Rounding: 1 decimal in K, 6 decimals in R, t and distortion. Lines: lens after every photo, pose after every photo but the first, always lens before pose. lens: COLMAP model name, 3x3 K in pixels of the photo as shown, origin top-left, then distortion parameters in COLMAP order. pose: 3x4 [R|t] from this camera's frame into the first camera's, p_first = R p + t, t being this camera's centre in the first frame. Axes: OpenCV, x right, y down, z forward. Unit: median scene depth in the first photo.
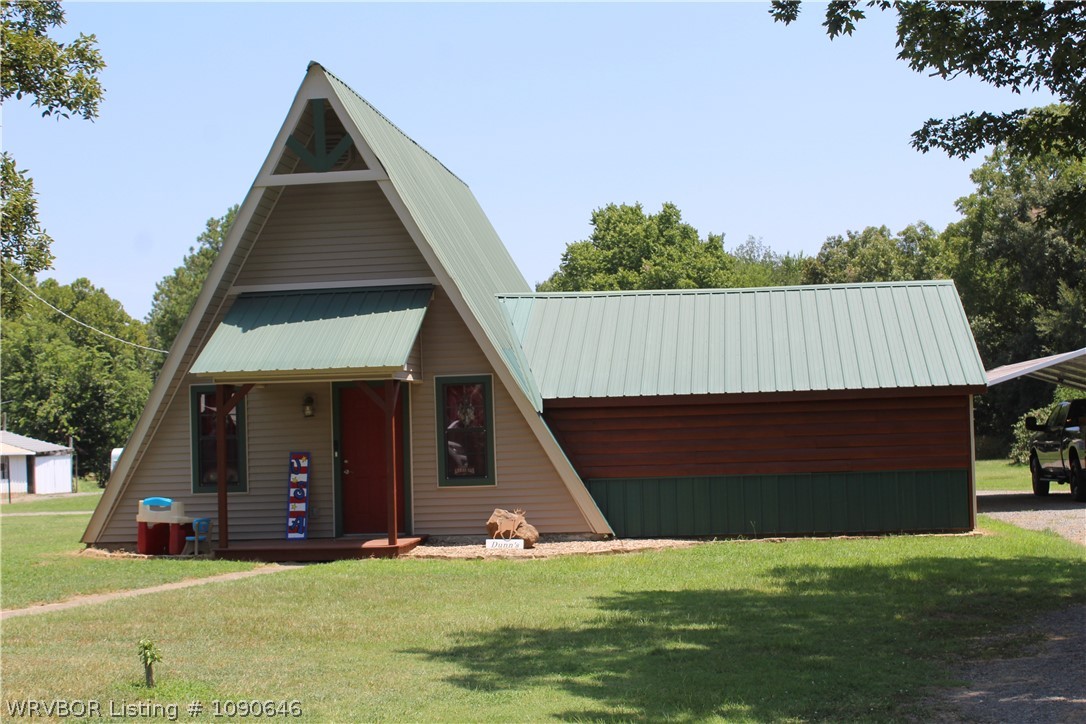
lens RADIAL K [[1653.7, 0, 543.0], [0, 1653.7, 362.0], [0, 0, 1]] dist [0.009879, 0.122908]
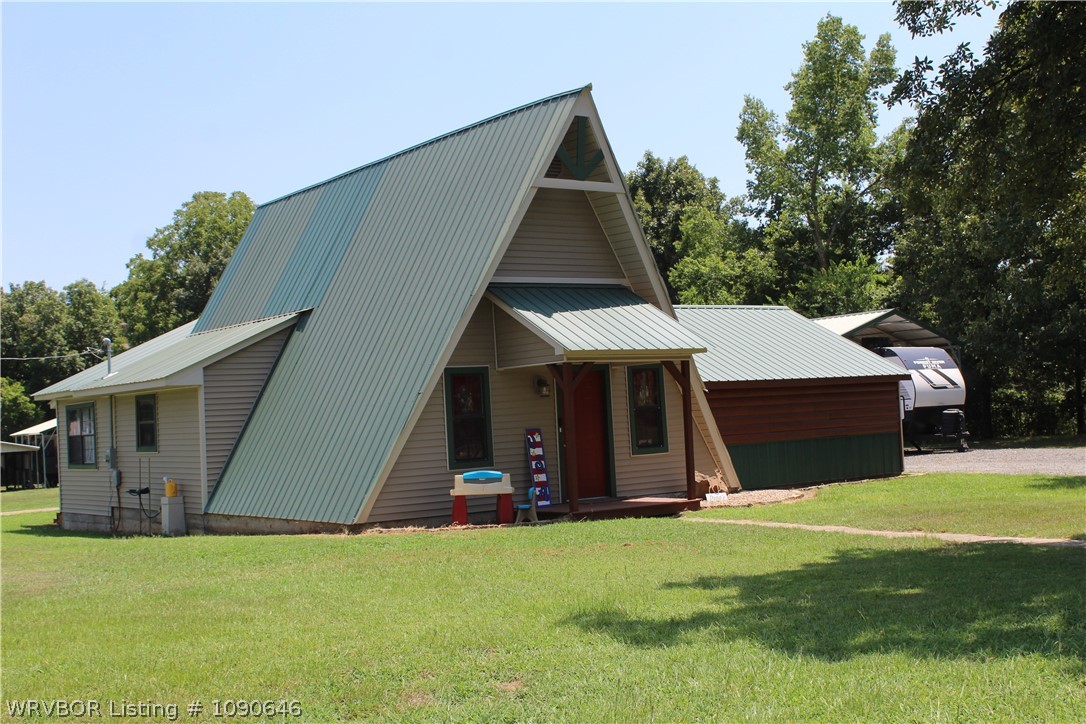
lens RADIAL K [[1342.5, 0, 543.0], [0, 1342.5, 362.0], [0, 0, 1]] dist [0.006444, 0.002975]
pose [[0.724599, 0.020533, 0.688864, -0.775658], [0.006208, 0.999321, -0.036318, 0.043173], [-0.689142, 0.030592, 0.723980, 0.346597]]
